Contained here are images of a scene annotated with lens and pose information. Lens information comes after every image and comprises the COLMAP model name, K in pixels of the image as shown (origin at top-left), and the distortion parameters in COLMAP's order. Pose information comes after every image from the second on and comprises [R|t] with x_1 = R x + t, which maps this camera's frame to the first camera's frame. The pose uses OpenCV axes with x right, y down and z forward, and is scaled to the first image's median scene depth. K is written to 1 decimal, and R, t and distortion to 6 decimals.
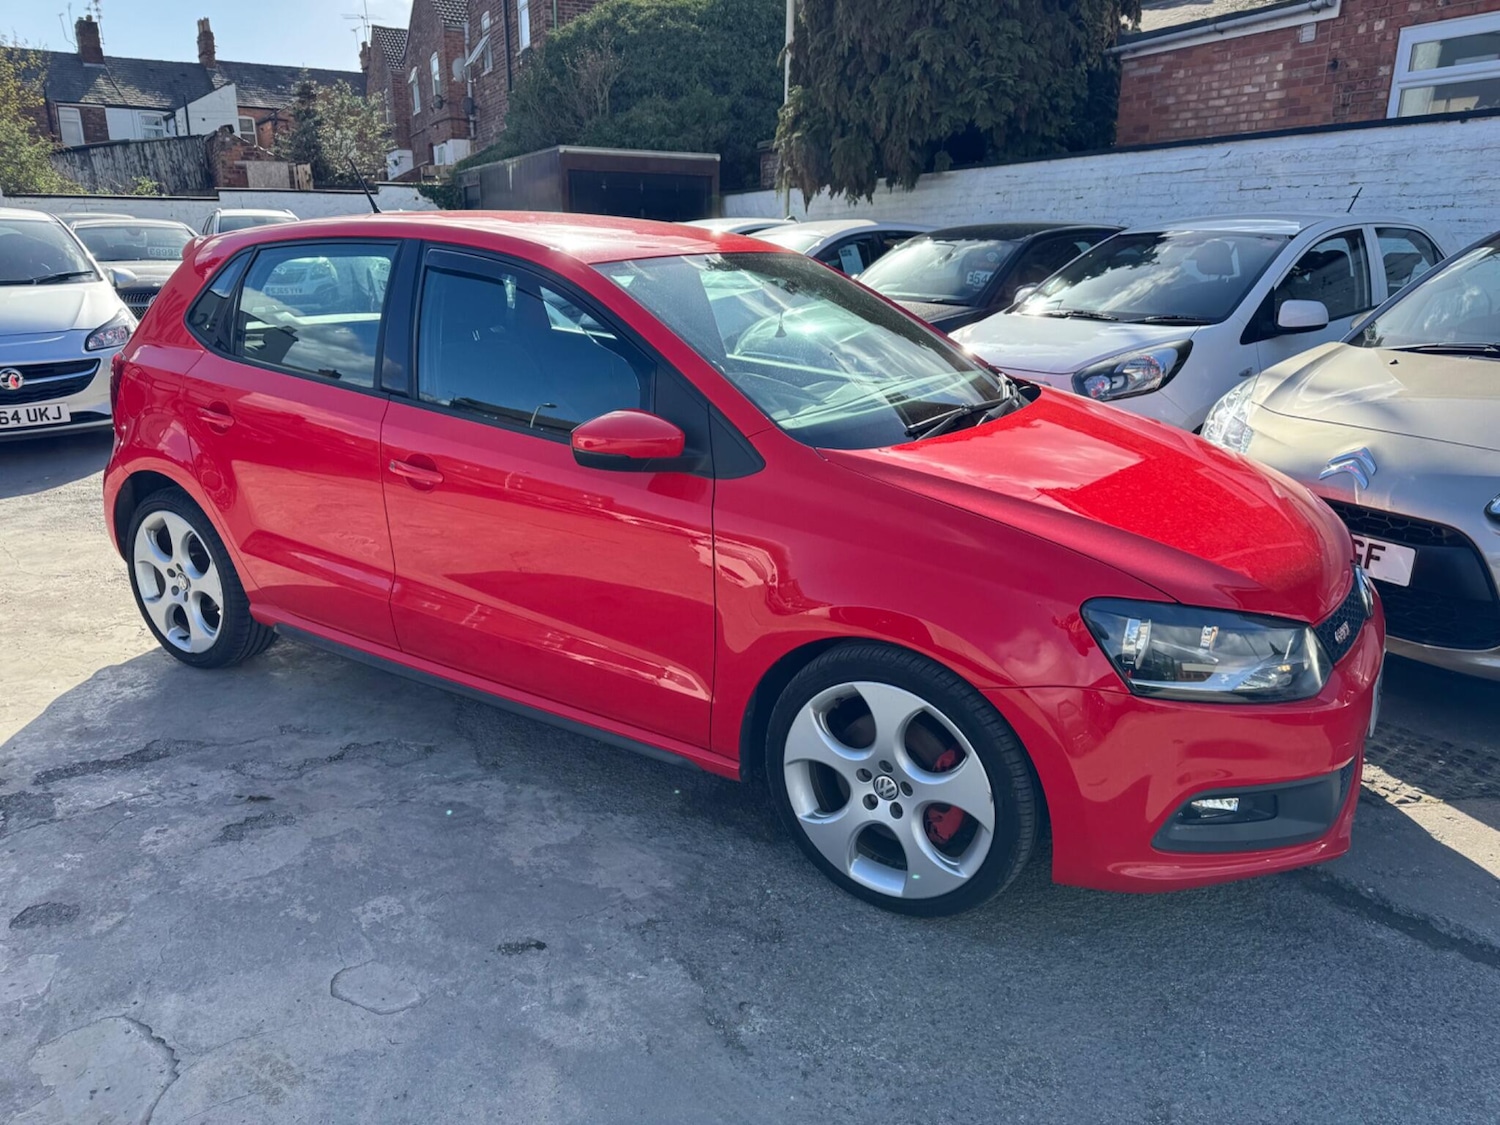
lens RADIAL K [[1021.7, 0, 747.6], [0, 1021.7, 588.7], [0, 0, 1]] dist [-0.001266, -0.003118]
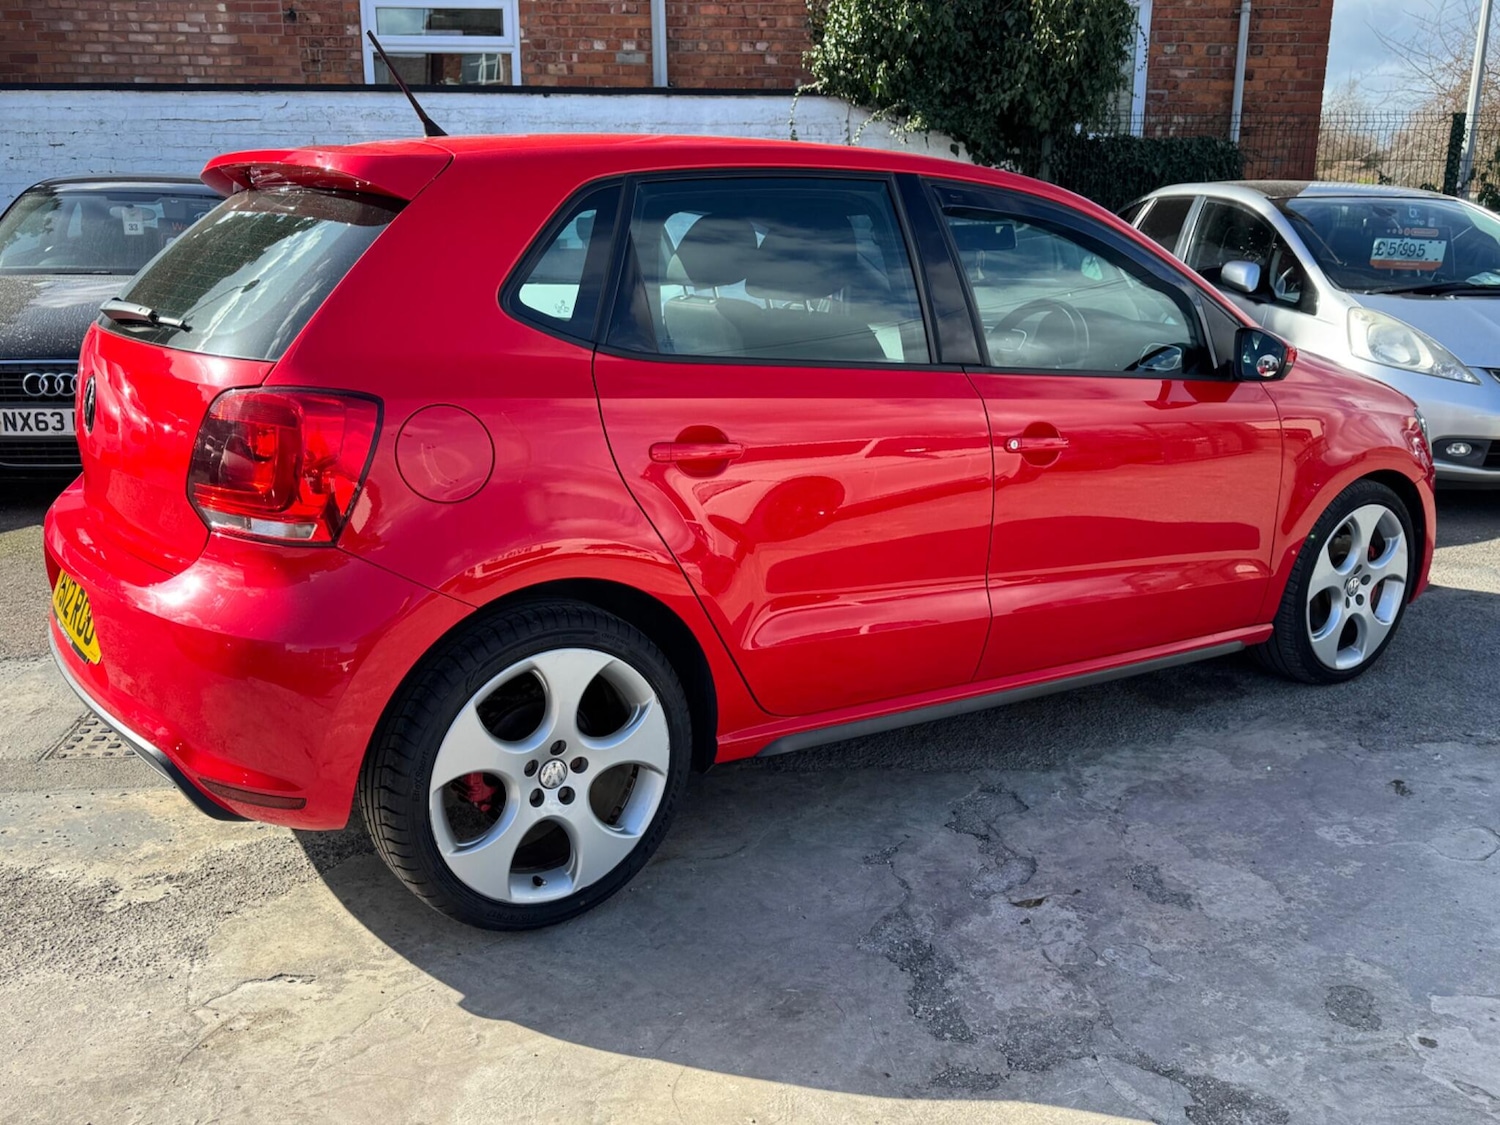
lens RADIAL K [[1323.8, 0, 738.7], [0, 1323.8, 557.6], [0, 0, 1]] dist [0.065358, -0.096015]
pose [[0.419440, -0.219617, 0.880817, -0.452637], [0.289152, 0.952078, 0.099692, -0.063325], [-0.860501, 0.212875, 0.462842, 0.228941]]
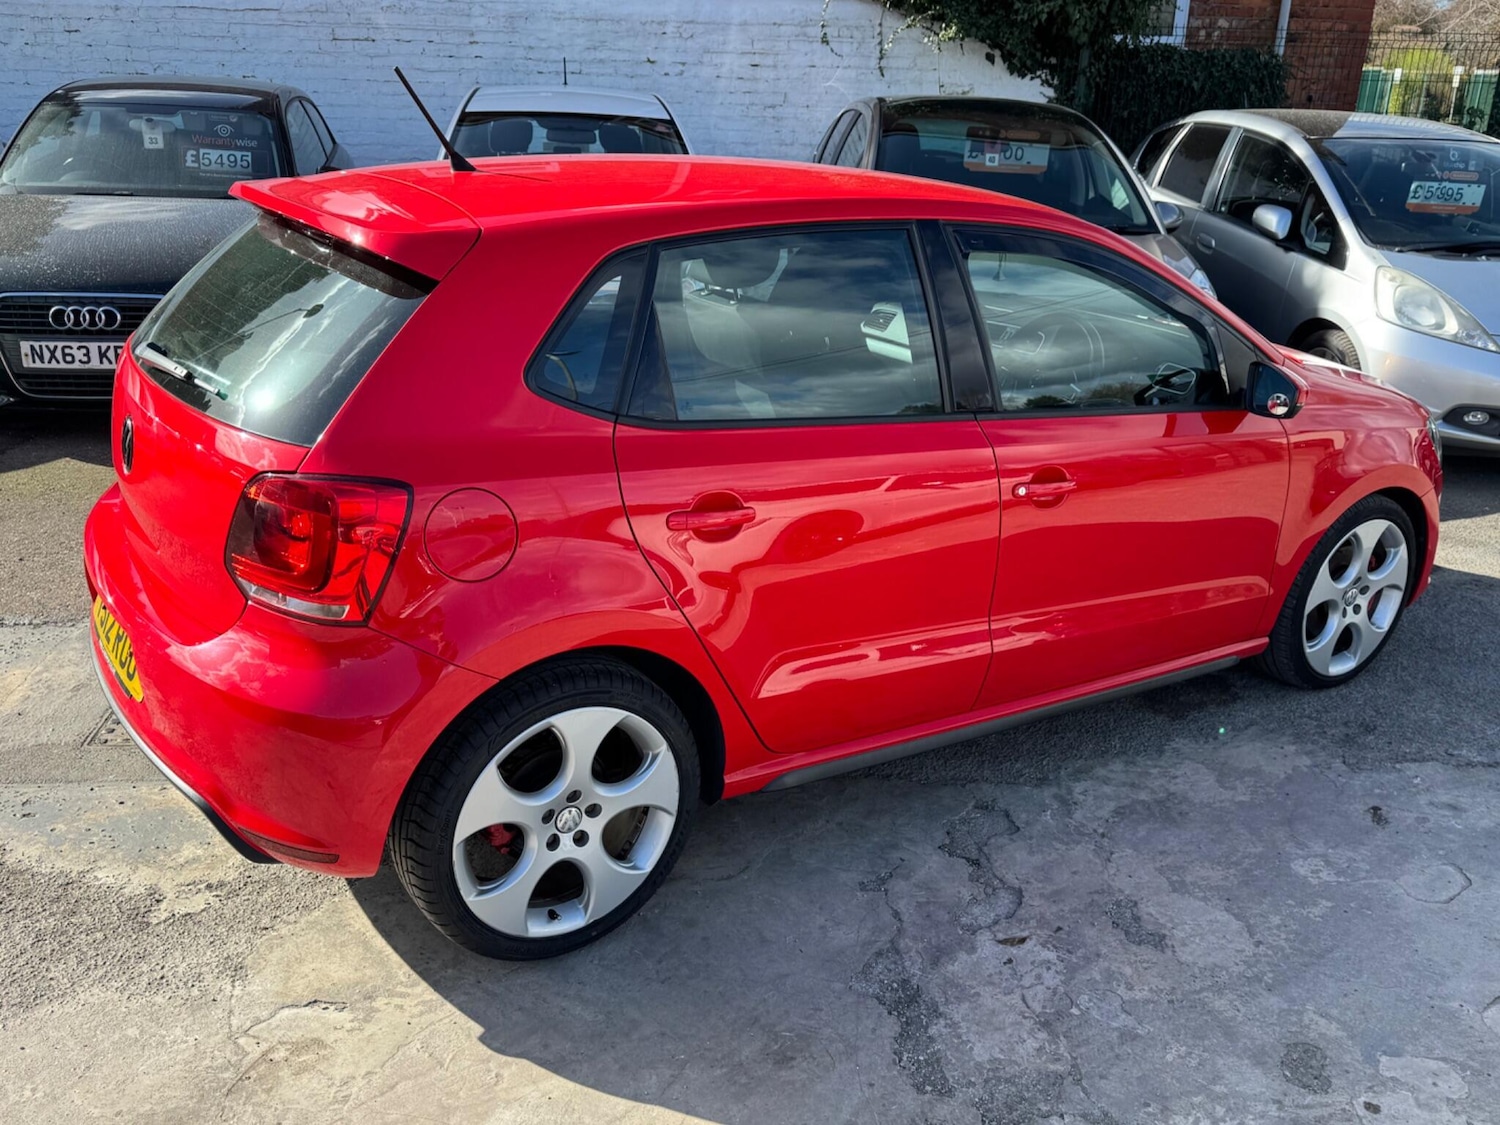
lens RADIAL K [[1323.8, 0, 738.7], [0, 1323.8, 557.6], [0, 0, 1]] dist [0.065358, -0.096015]
pose [[0.437374, -0.297465, 0.848657, -0.450839], [0.263510, 0.944677, 0.195315, -0.108466], [-0.859806, 0.138204, 0.491563, 0.214287]]
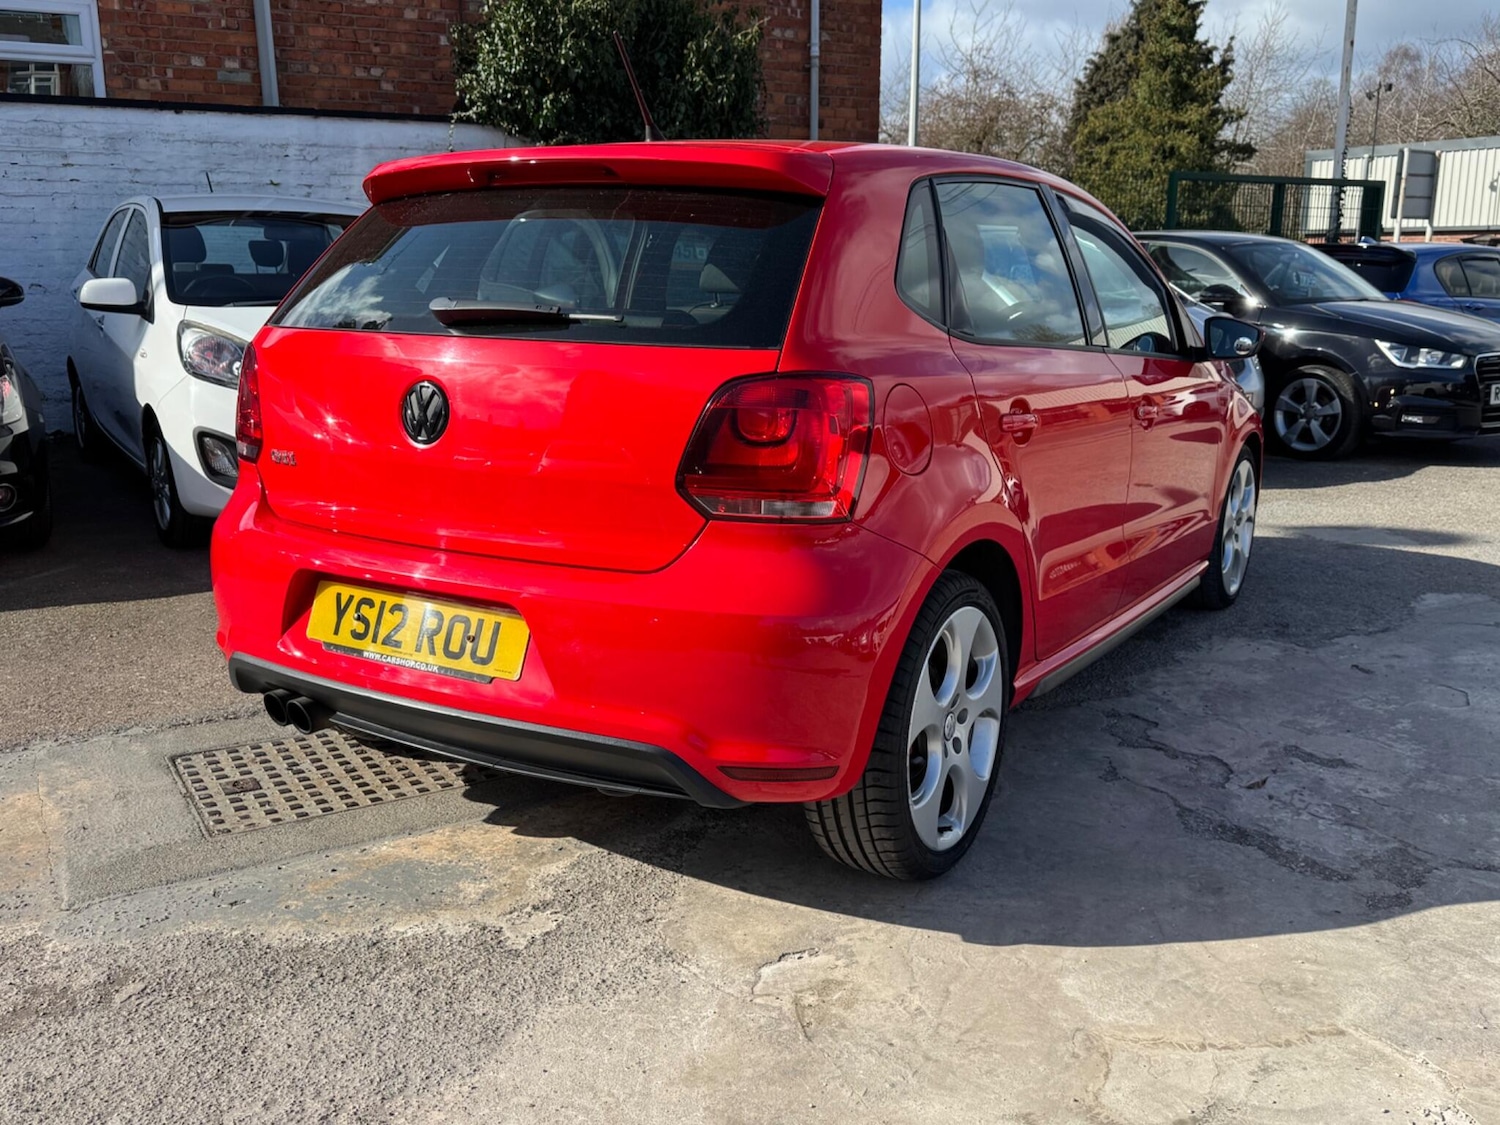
lens RADIAL K [[1323.5, 0, 752.1], [0, 1323.5, 561.2], [0, 0, 1]] dist [0.013951, -0.015052]
pose [[0.008913, -0.219285, 0.975620, -0.520110], [0.321180, 0.924590, 0.204881, -0.116242], [-0.946976, 0.311524, 0.078671, 0.416314]]
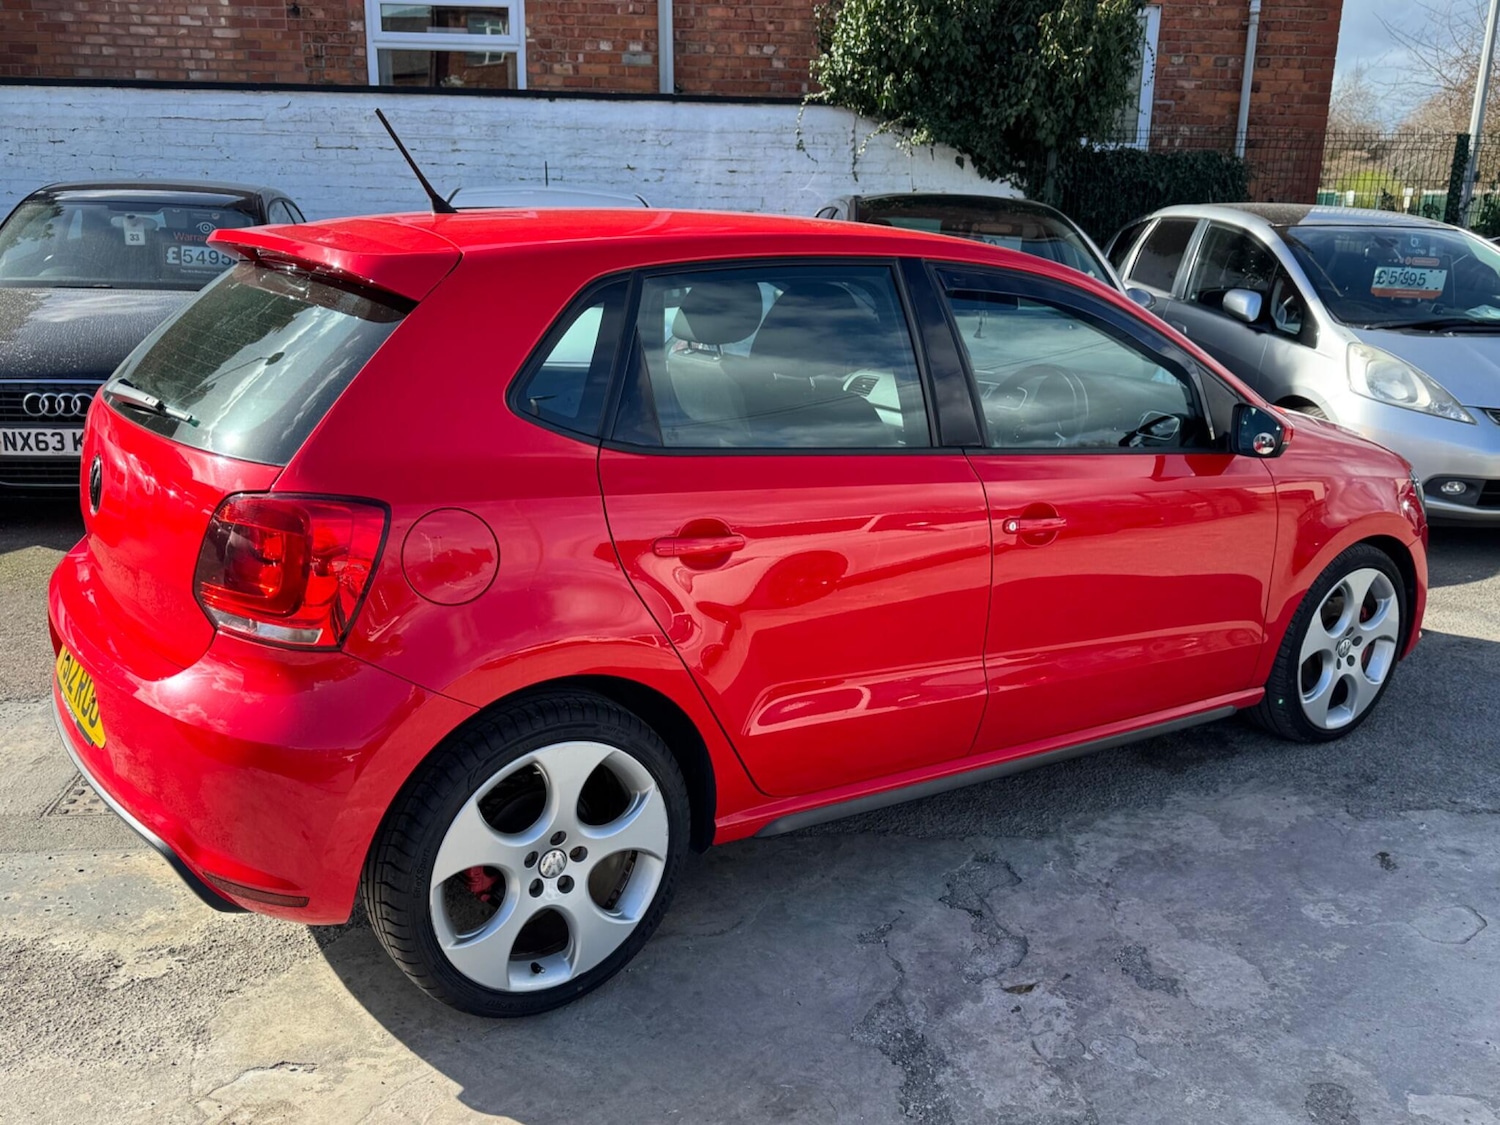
lens RADIAL K [[1327.8, 0, 752.7], [0, 1327.8, 561.5], [0, 0, 1]] dist [0.048567, -0.065793]
pose [[0.413005, -0.229560, 0.881322, -0.450583], [0.274574, 0.954069, 0.119838, -0.088079], [-0.868352, 0.192495, 0.457066, 0.222290]]
